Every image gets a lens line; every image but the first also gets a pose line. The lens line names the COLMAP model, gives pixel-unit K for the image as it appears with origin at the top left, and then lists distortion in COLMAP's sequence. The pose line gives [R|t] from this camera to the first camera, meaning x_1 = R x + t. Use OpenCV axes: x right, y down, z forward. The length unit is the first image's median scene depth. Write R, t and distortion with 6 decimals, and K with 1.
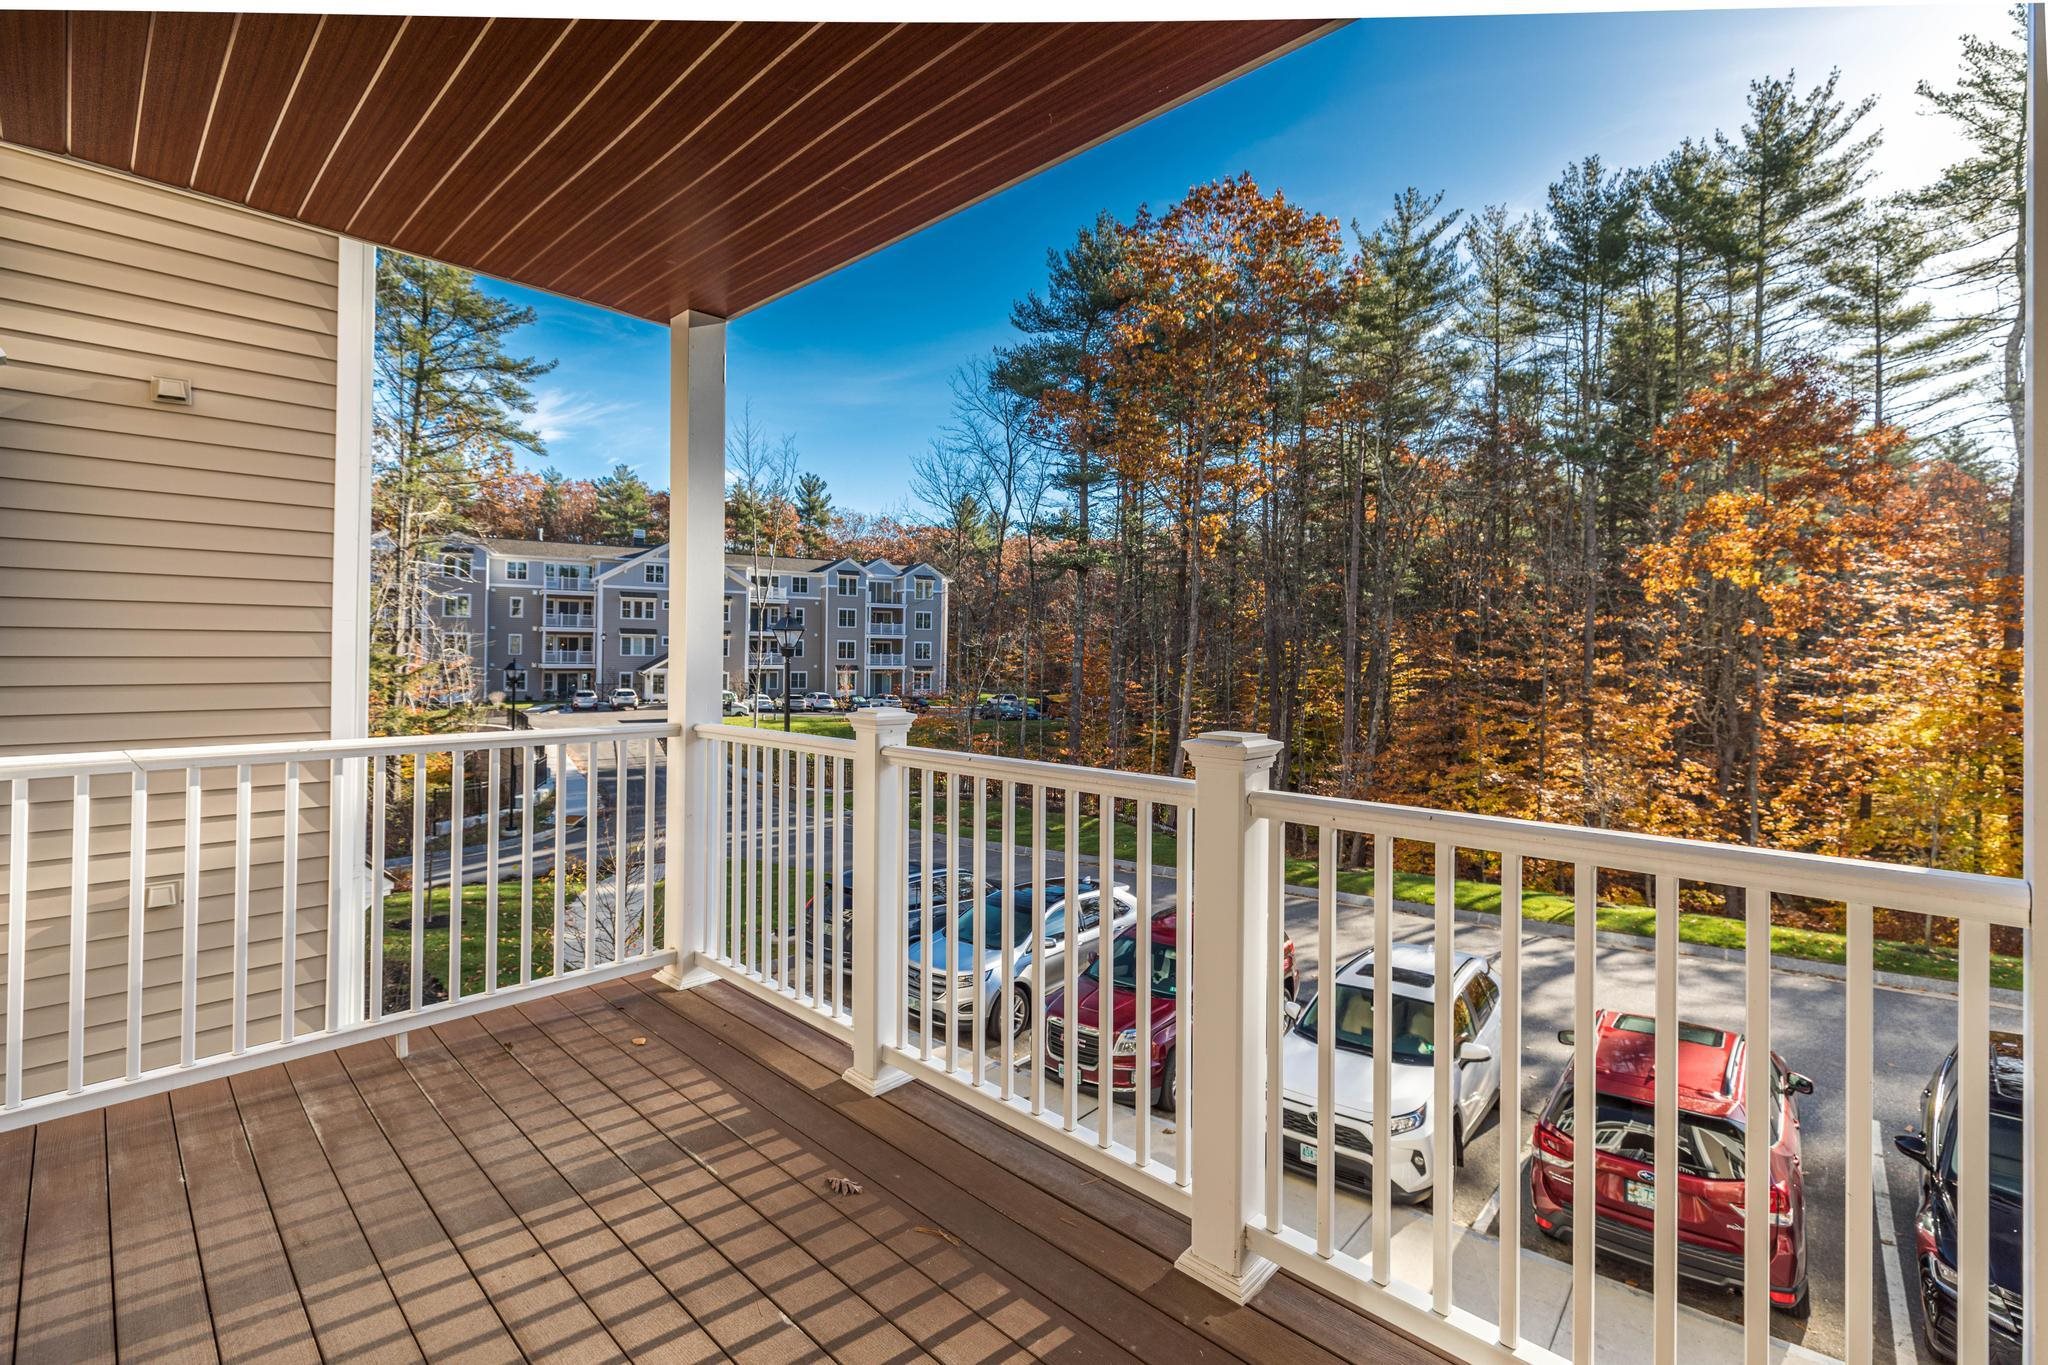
lens RADIAL K [[921.4, 0, 1024.0], [0, 921.4, 682.5], [0, 0, 1]] dist [-0.005745, 0.000569]
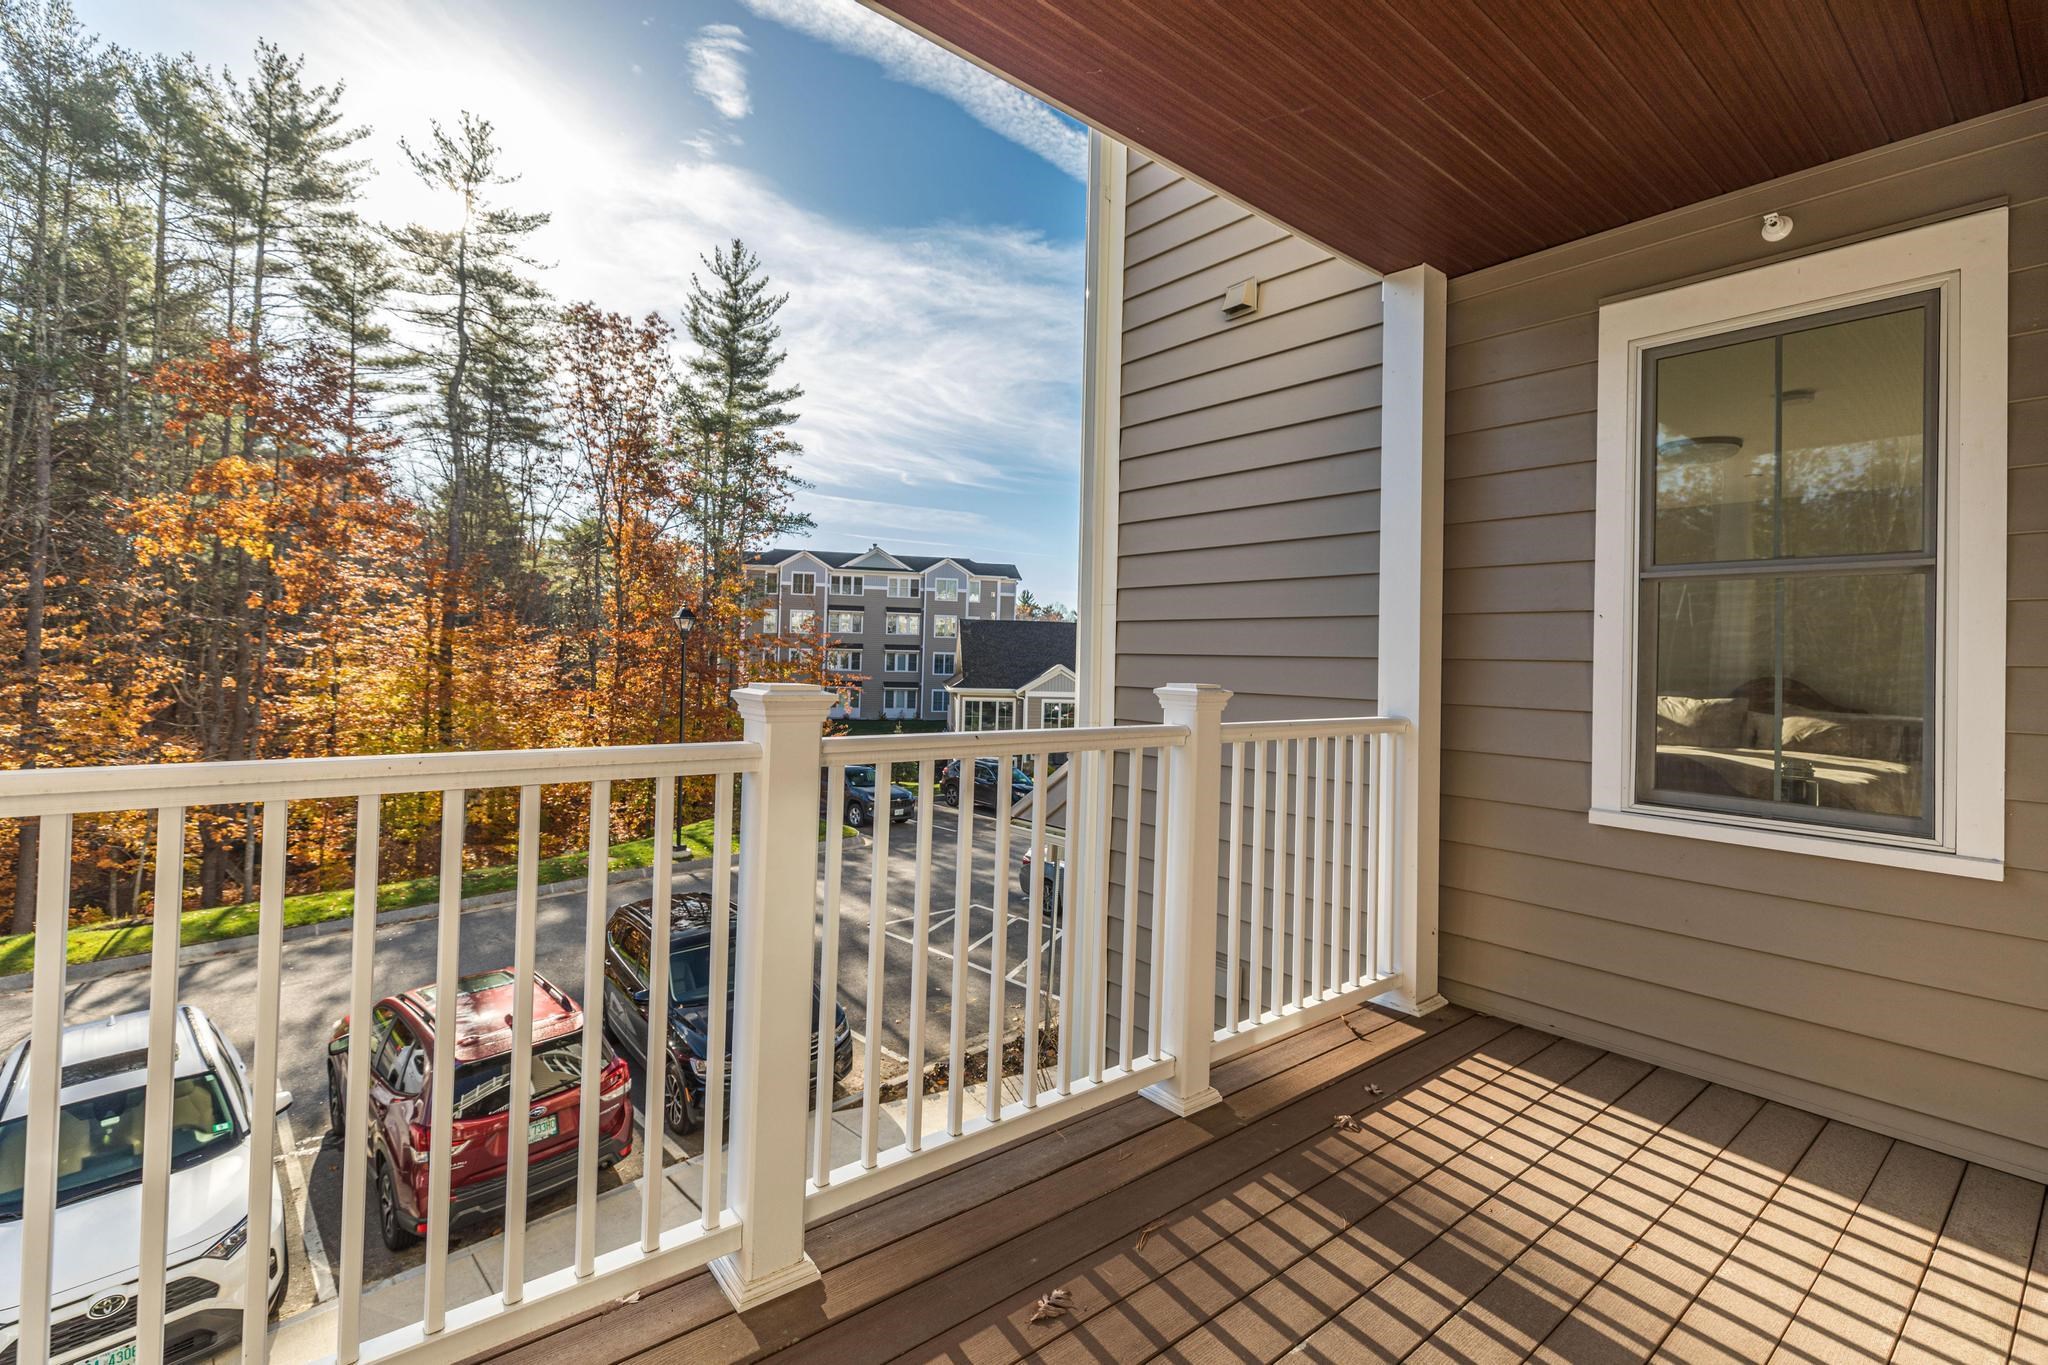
lens RADIAL K [[909.9, 0, 1024.5], [0, 909.9, 671.0], [0, 0, 1]] dist [-0.000786, -0.000372]
pose [[0.105535, -0.023452, 0.994139, -0.085734], [0.009182, 0.999702, 0.022608, 0.000861], [-0.994373, 0.006742, 0.105719, 0.088204]]
